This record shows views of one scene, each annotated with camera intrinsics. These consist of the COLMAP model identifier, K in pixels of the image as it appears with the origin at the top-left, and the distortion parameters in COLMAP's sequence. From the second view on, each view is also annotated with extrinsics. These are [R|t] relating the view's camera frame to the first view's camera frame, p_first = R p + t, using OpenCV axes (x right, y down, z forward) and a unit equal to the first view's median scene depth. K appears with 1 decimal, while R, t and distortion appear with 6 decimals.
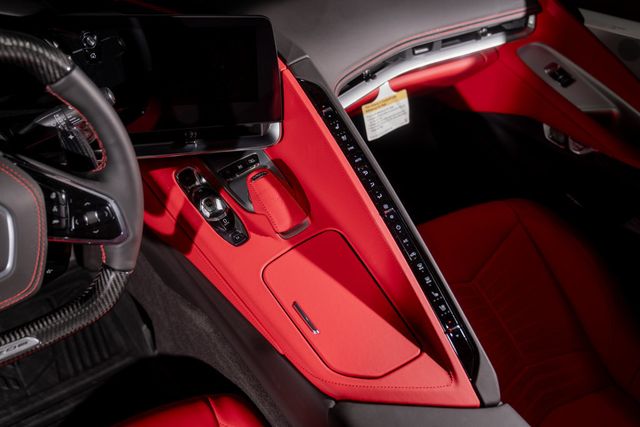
lens RADIAL K [[640.4, 0, 321.4], [0, 640.4, 215.4], [0, 0, 1]] dist [0.006590, 0.000000]
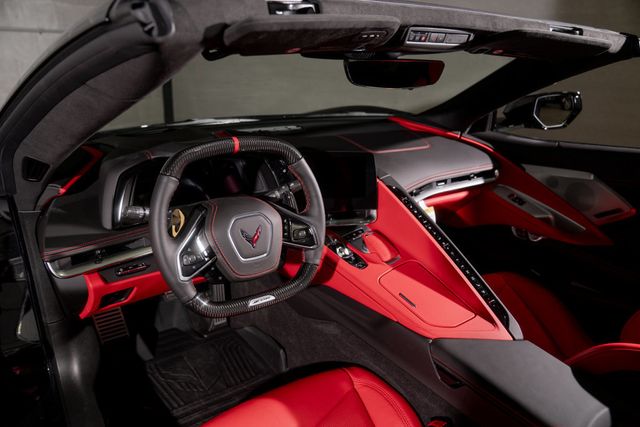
lens RADIAL K [[471.9, 0, 319.7], [0, 471.9, 215.6], [0, 0, 1]] dist [-0.070993, 0.029792]
pose [[0.999818, -0.019050, 0.001199, -0.238660], [0.018376, 0.943706, -0.330274, 0.326708], [0.005160, 0.330236, 0.943884, -0.275282]]
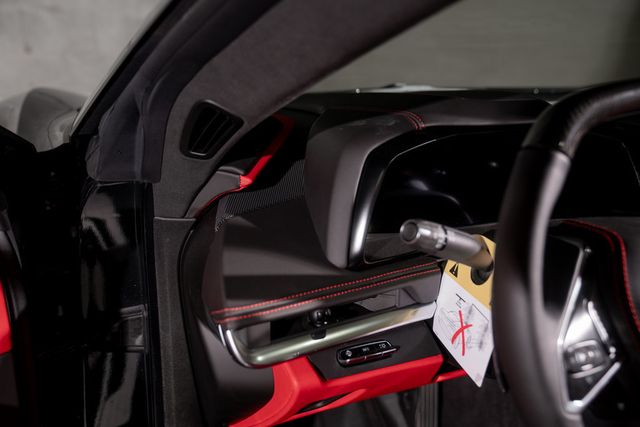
lens RADIAL K [[640.4, 0, 314.3], [0, 640.4, 210.4], [0, 0, 1]] dist [0.006590, 0.000000]
pose [[0.979061, 0.042926, -0.198989, -0.617398], [-0.117882, 0.916491, -0.382294, 0.205767], [0.165962, 0.397746, 0.902361, 0.088094]]
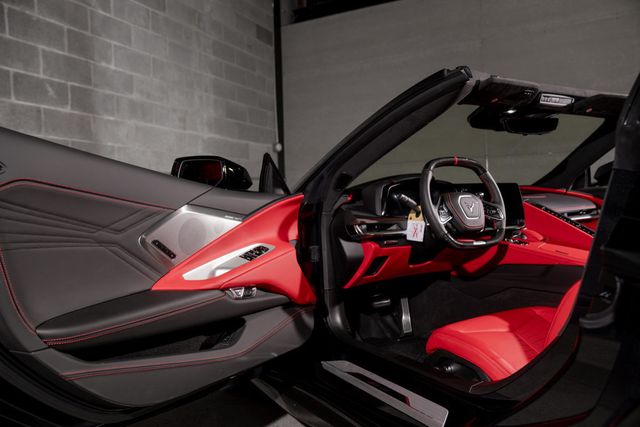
lens RADIAL K [[490.0, 0, 324.6], [0, 490.0, 205.2], [0, 0, 1]] dist [-0.063369, 0.058188]
pose [[0.991028, -0.089949, -0.098858, -0.751813], [0.004974, 0.763961, -0.645243, 1.228077], [0.133563, 0.638962, 0.757554, -0.796085]]
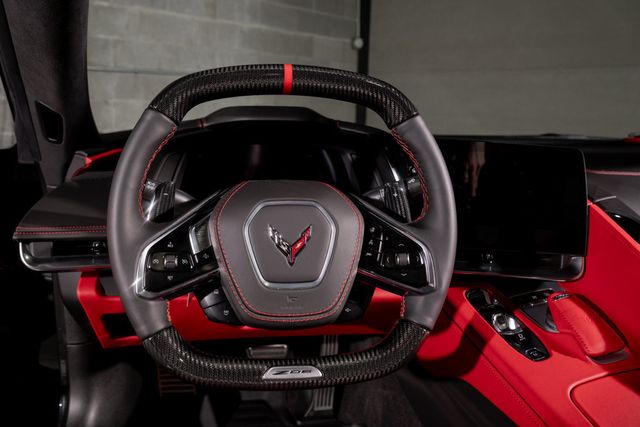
lens RADIAL K [[498.2, 0, 292.9], [0, 498.2, 197.2], [0, 0, 1]] dist [-0.107070, 0.063242]
pose [[0.887688, 0.048105, -0.457926, -0.130436], [-0.276210, 0.851348, -0.445998, 0.235504], [0.368399, 0.522391, 0.769019, 0.243487]]
